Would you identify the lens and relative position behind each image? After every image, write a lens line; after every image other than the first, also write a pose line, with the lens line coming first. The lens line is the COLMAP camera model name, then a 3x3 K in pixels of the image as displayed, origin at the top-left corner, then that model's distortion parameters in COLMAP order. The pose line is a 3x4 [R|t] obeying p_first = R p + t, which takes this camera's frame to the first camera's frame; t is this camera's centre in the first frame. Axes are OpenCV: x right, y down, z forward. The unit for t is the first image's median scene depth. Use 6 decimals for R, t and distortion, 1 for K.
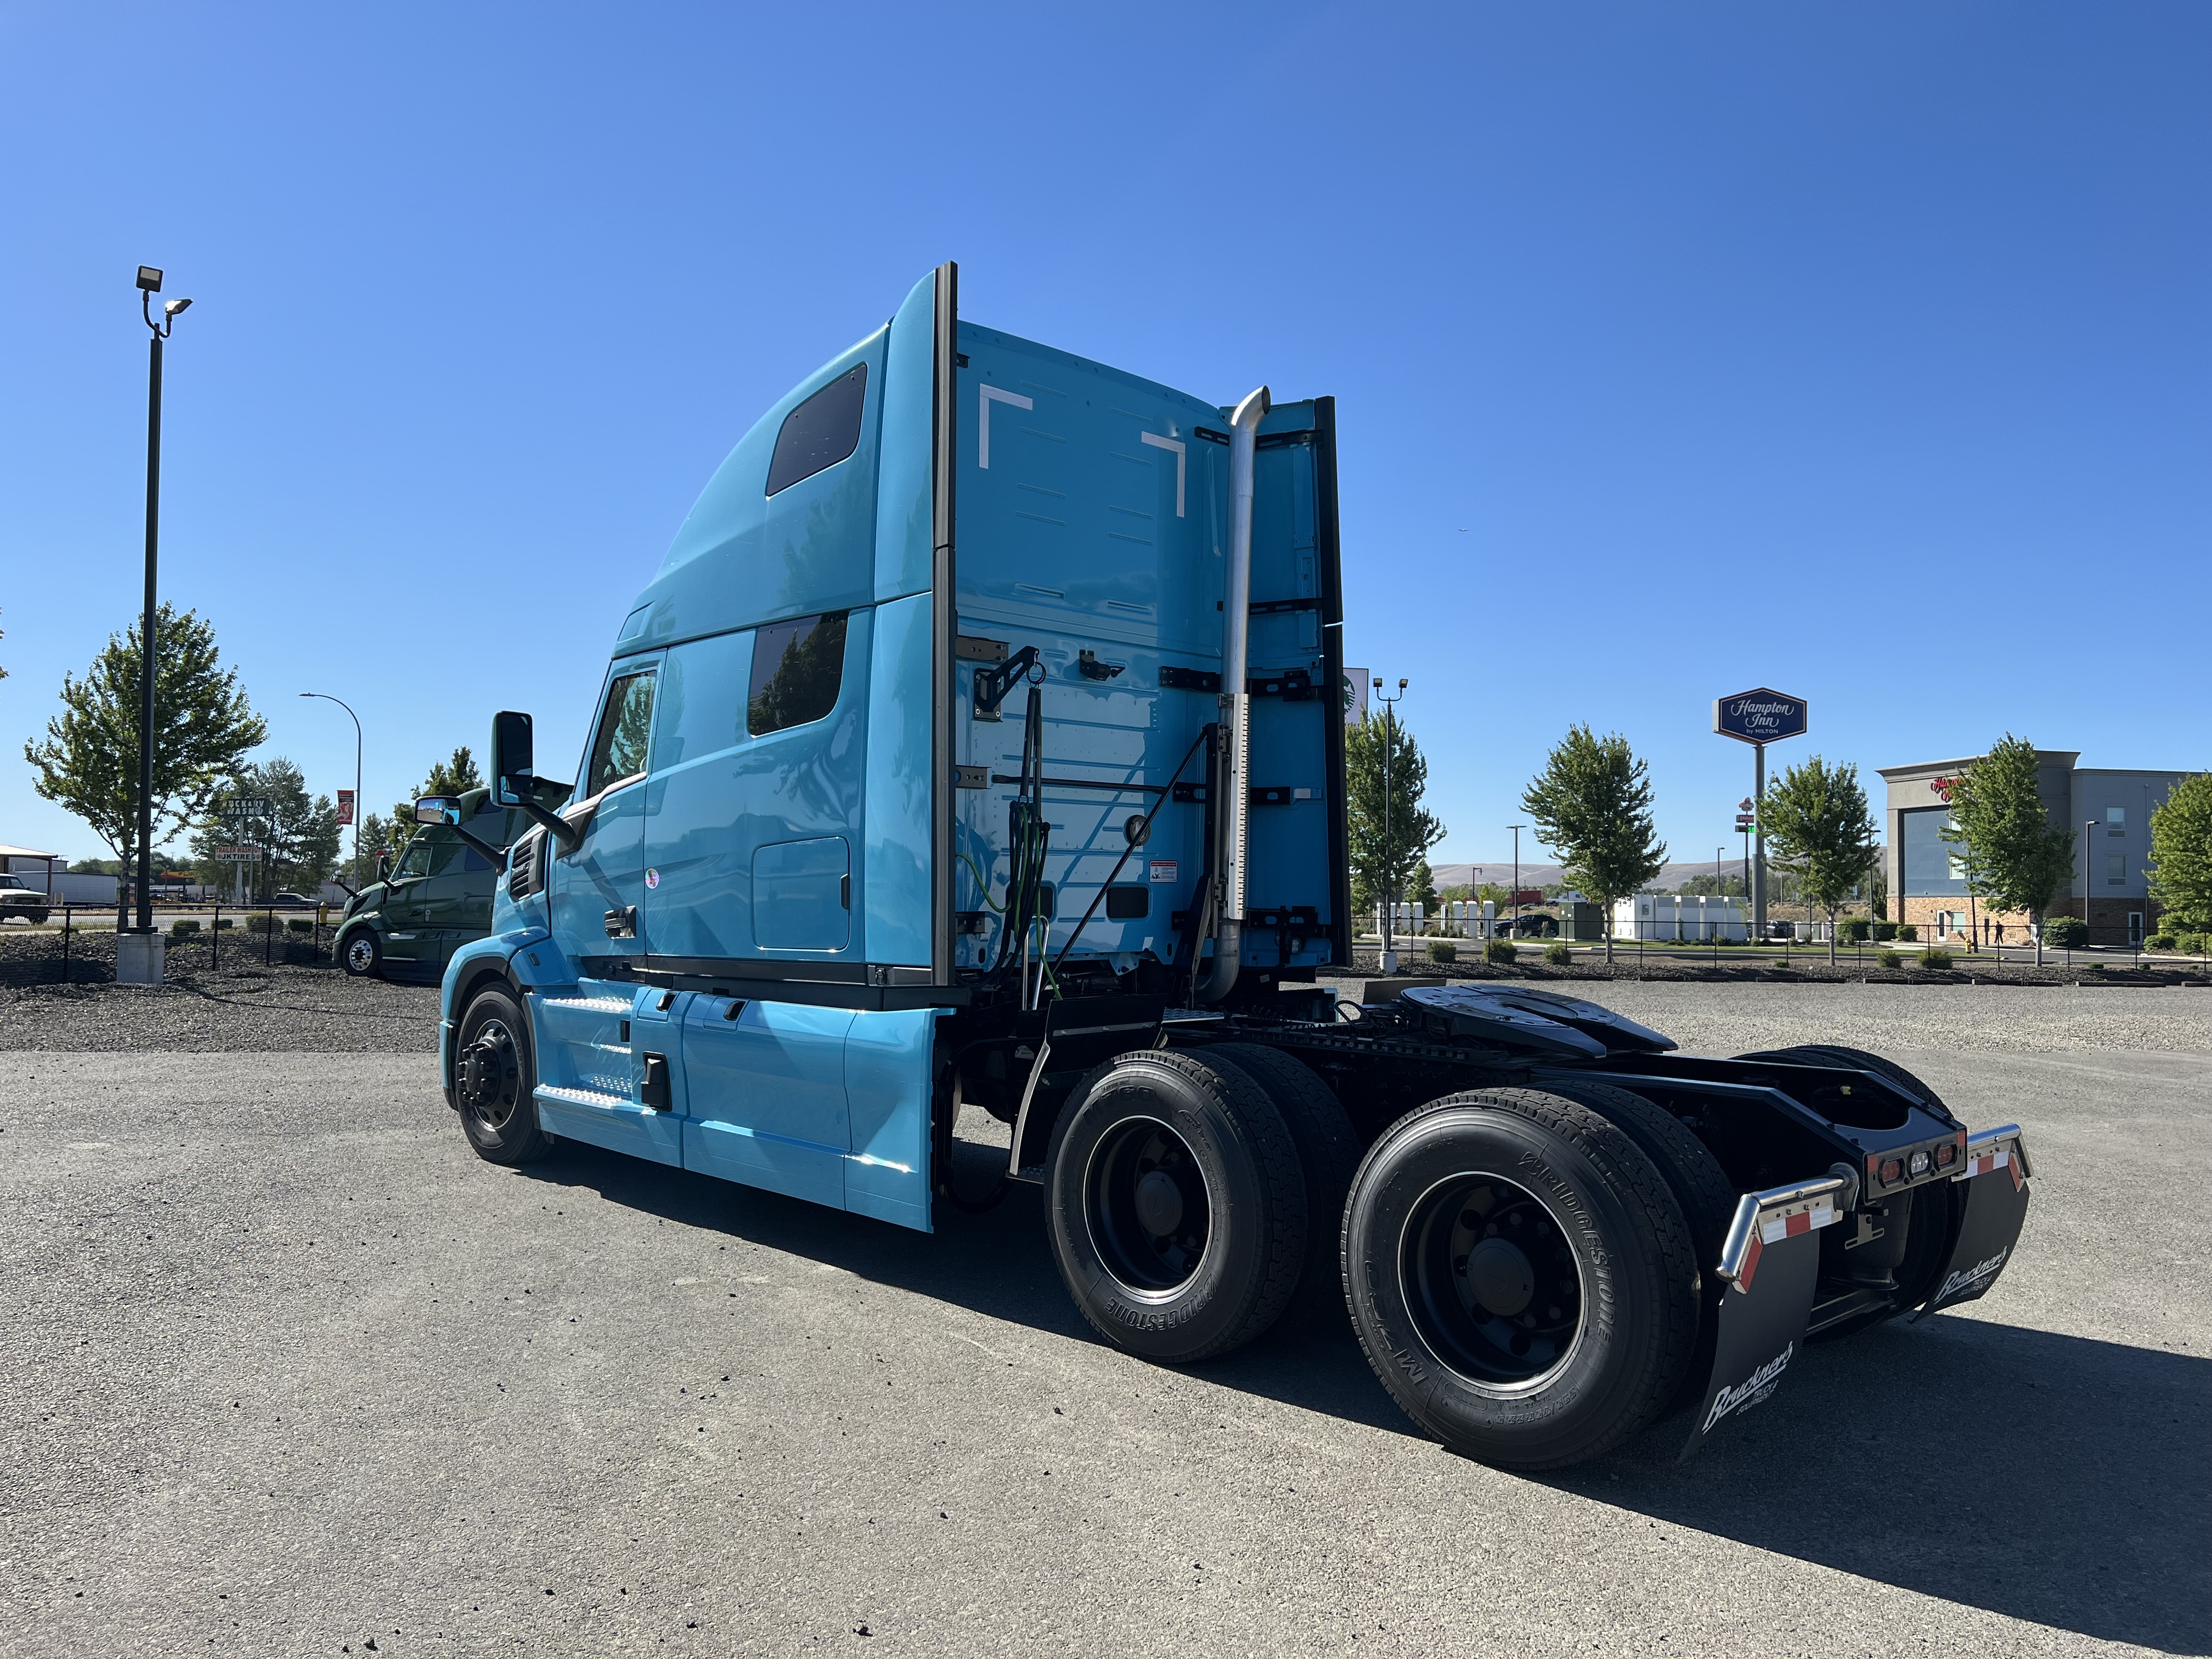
lens RADIAL K [[1685.5, 0, 1119.1], [0, 1685.5, 847.1], [0, 0, 1]] dist [0.024471, -0.015203]
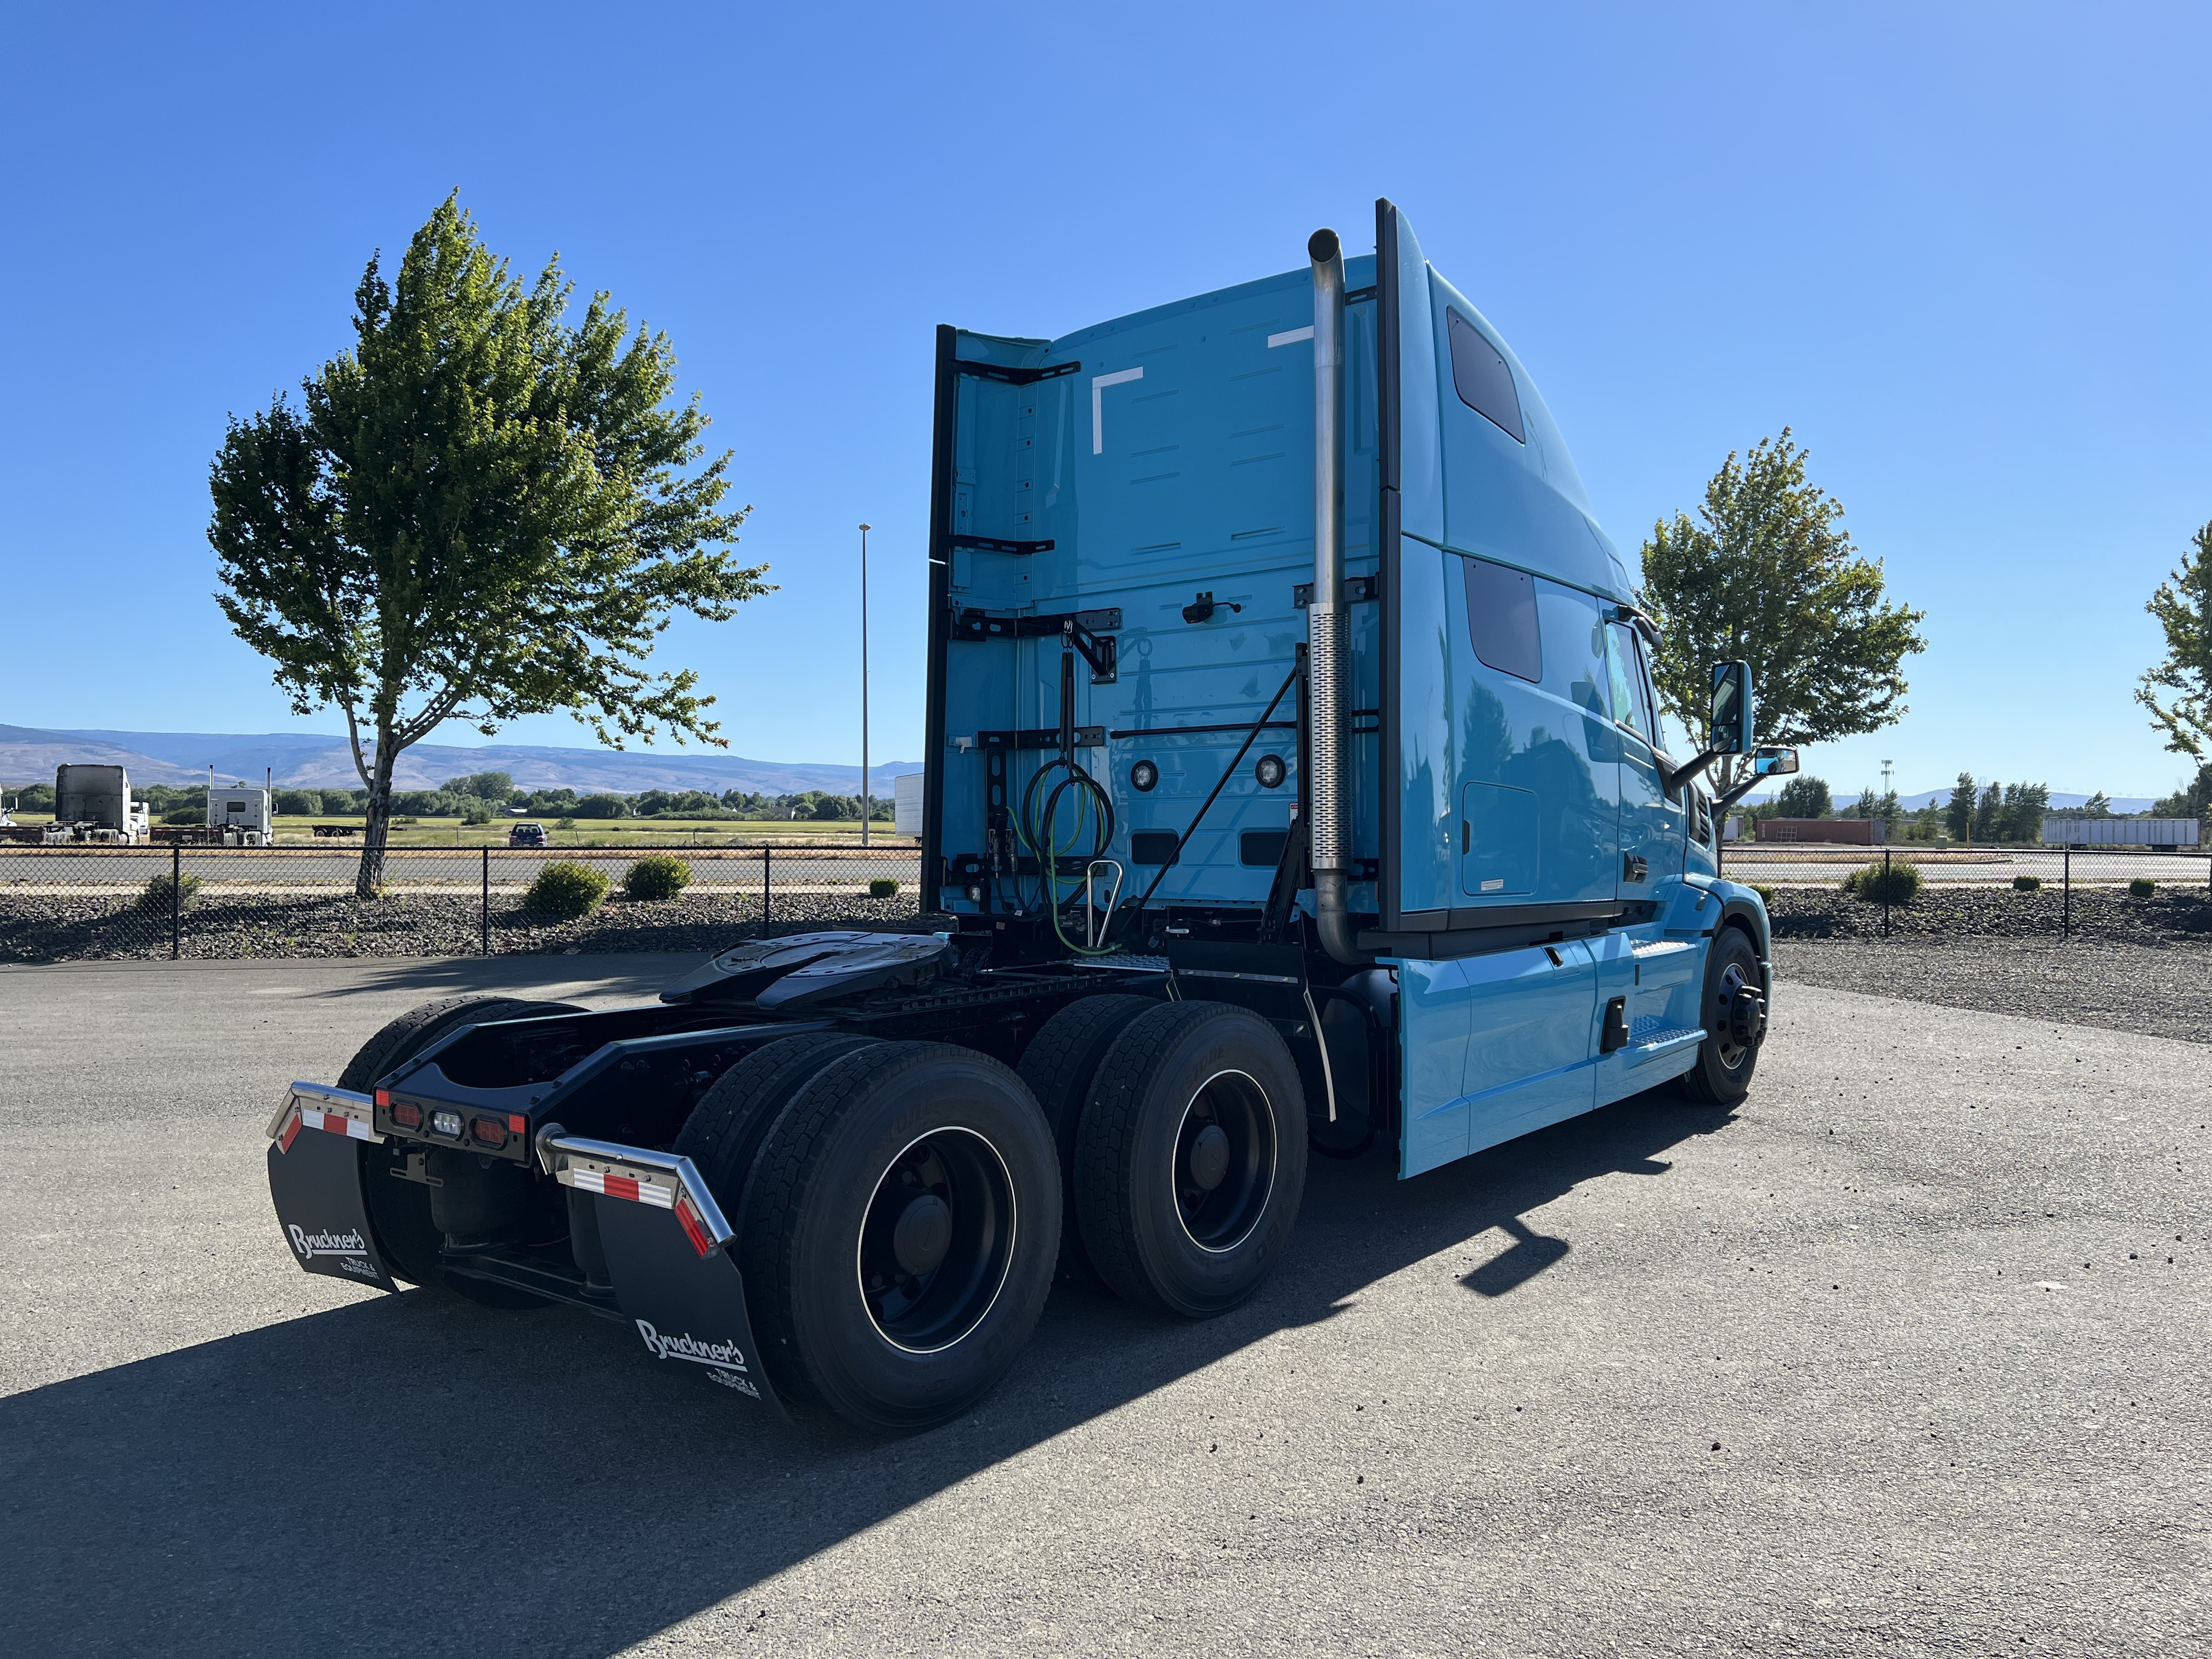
lens RADIAL K [[1685.5, 0, 1125.5], [0, 1685.5, 842.6], [0, 0, 1]] dist [0.024471, -0.015203]
pose [[0.080662, -0.008211, -0.996708, 0.989798], [0.030356, 0.999522, -0.005778, 0.034786], [0.996279, -0.029790, 0.080873, 0.900220]]
